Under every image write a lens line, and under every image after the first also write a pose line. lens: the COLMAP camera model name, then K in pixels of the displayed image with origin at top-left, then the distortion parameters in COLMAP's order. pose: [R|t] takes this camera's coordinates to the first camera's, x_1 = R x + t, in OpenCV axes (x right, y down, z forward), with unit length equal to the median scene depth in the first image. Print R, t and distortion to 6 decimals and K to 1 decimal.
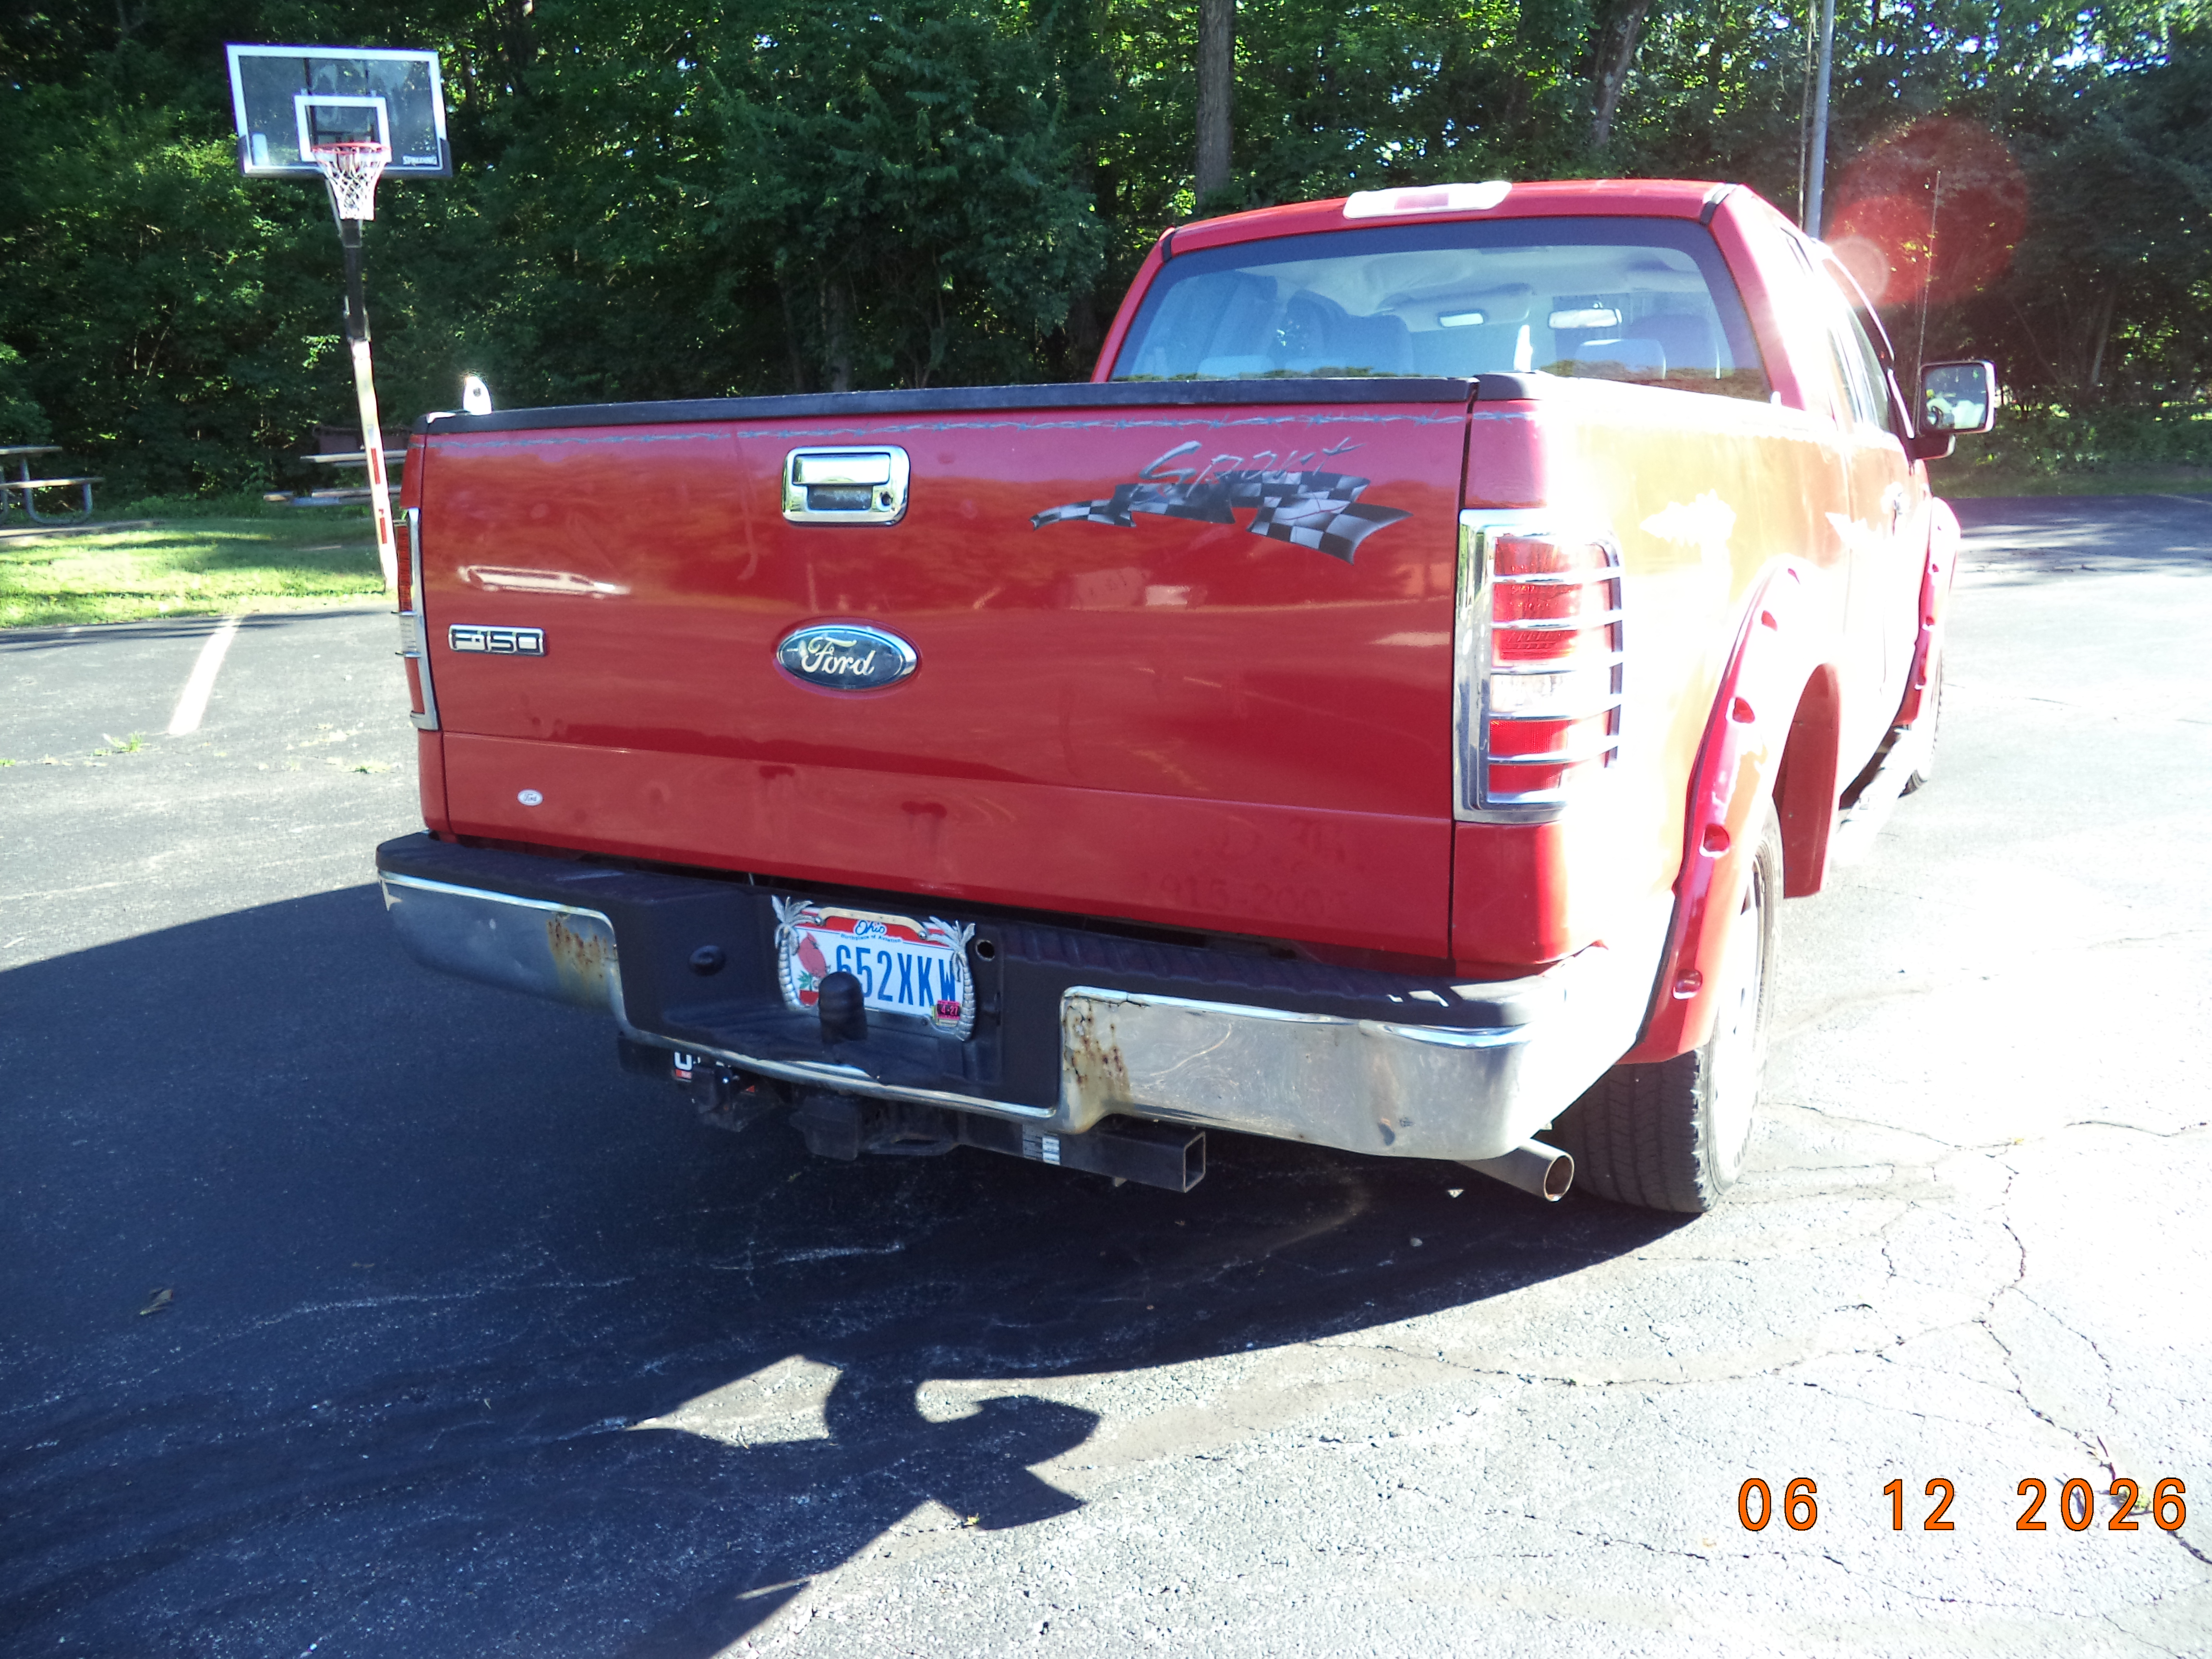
lens RADIAL K [[1775.0, 0, 1106.0], [0, 1775.0, 829.5], [0, 0, 1]] dist [-0.061911, 0.013064]
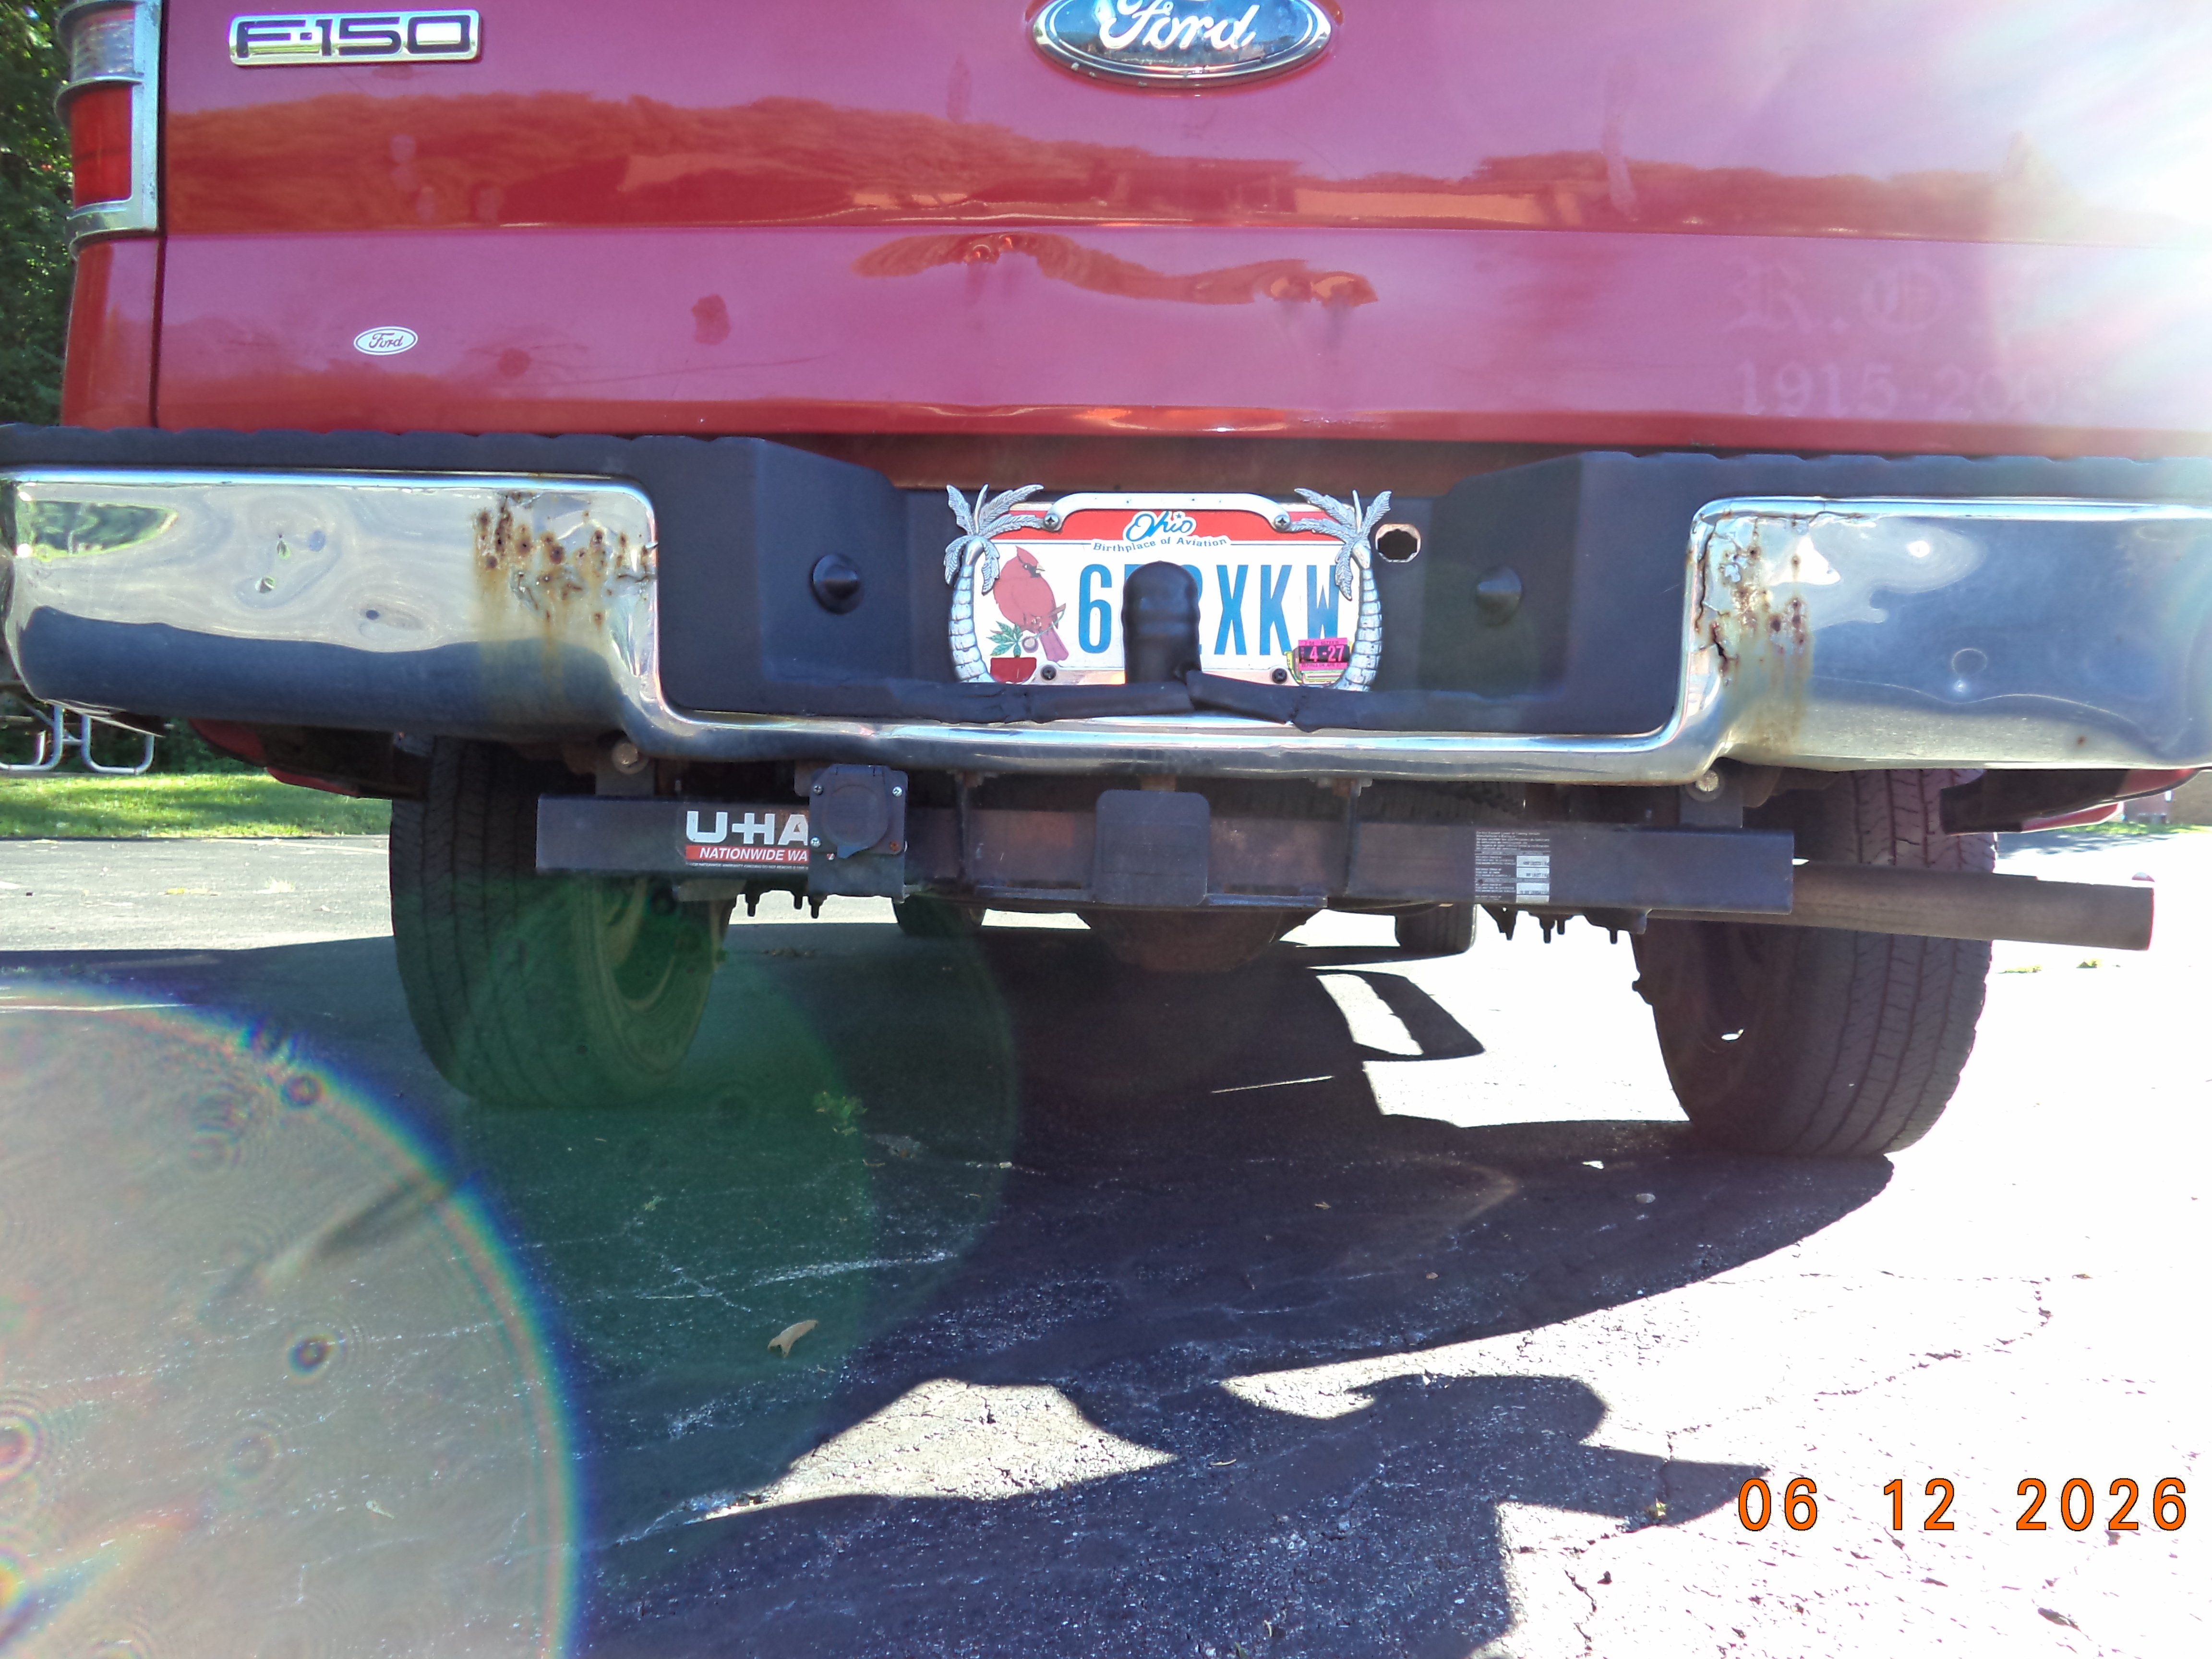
lens RADIAL K [[1790.6, 0, 1106.0], [0, 1790.6, 829.5], [0, 0, 1]] dist [-0.049981, 0.021236]
pose [[0.898257, 0.046073, 0.437050, -0.362561], [0.050450, 0.977104, -0.206692, 0.246227], [-0.436566, 0.207712, 0.875366, 0.484739]]
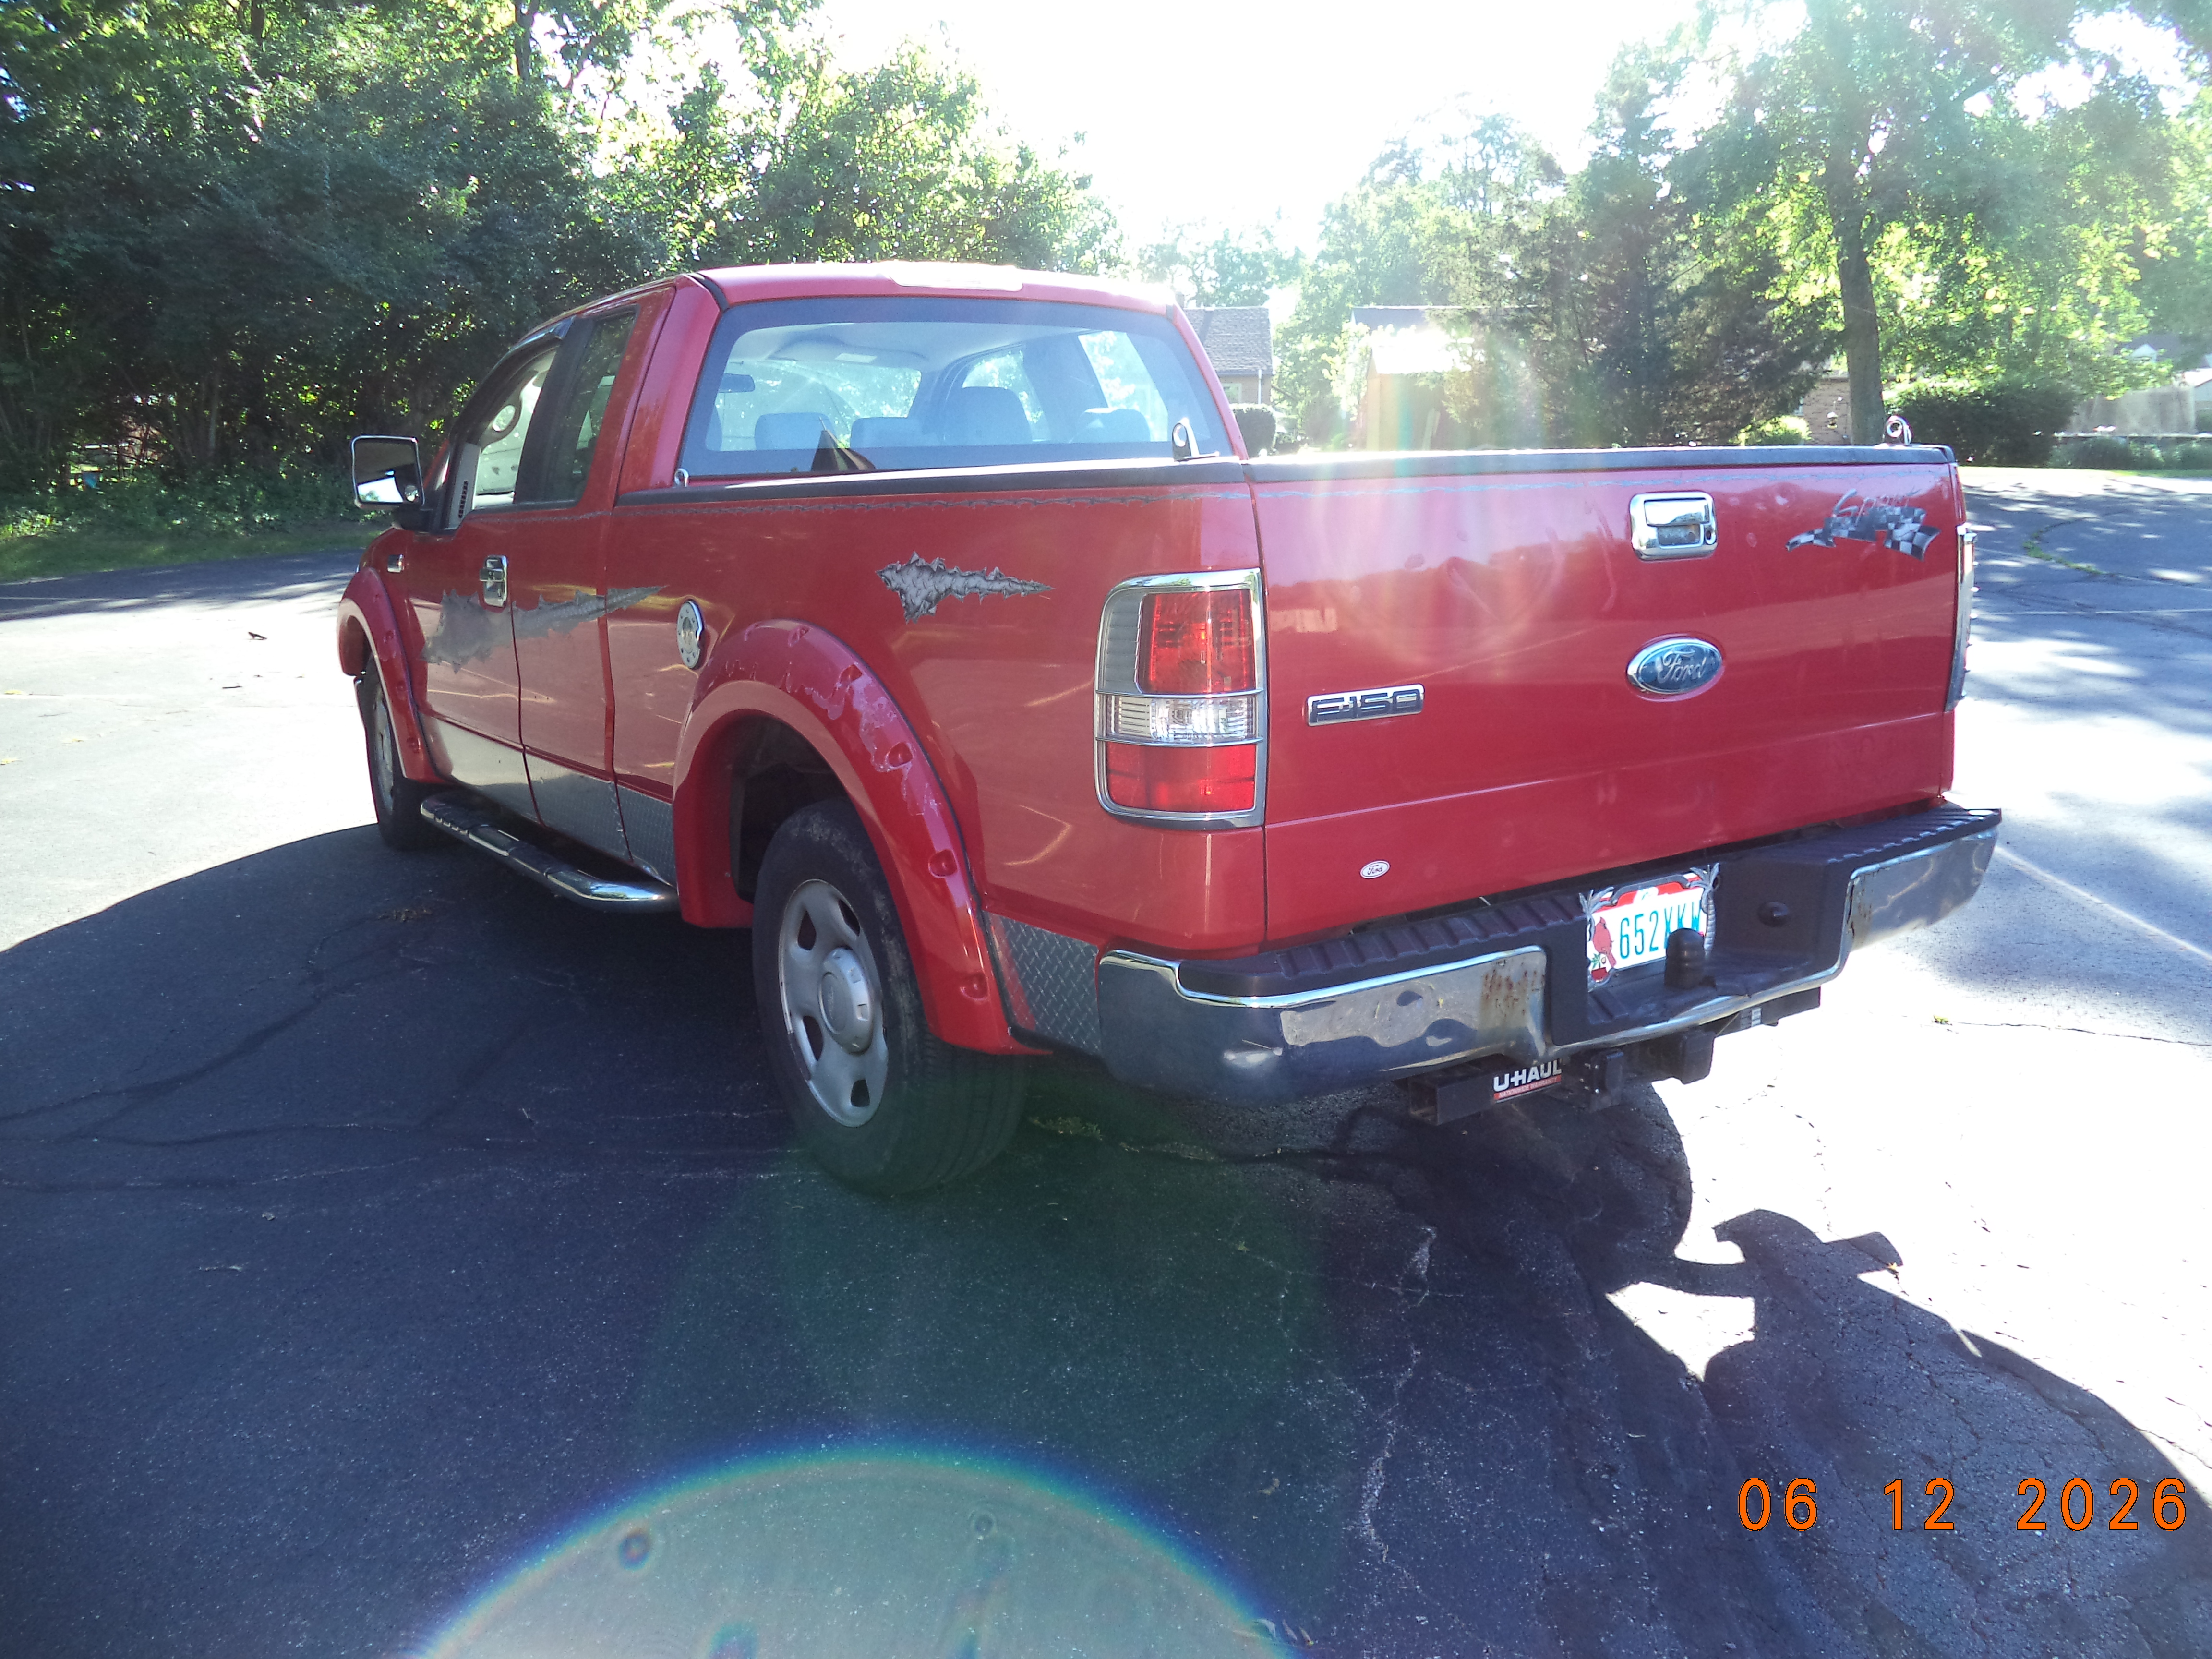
lens RADIAL K [[1779.8, 0, 1106.0], [0, 1779.8, 829.5], [0, 0, 1]] dist [-0.049554, 0.011557]
pose [[0.454314, -0.169713, 0.874526, -1.226737], [0.203650, 0.975476, 0.083508, -0.147736], [-0.867252, 0.140158, 0.477734, 0.680312]]
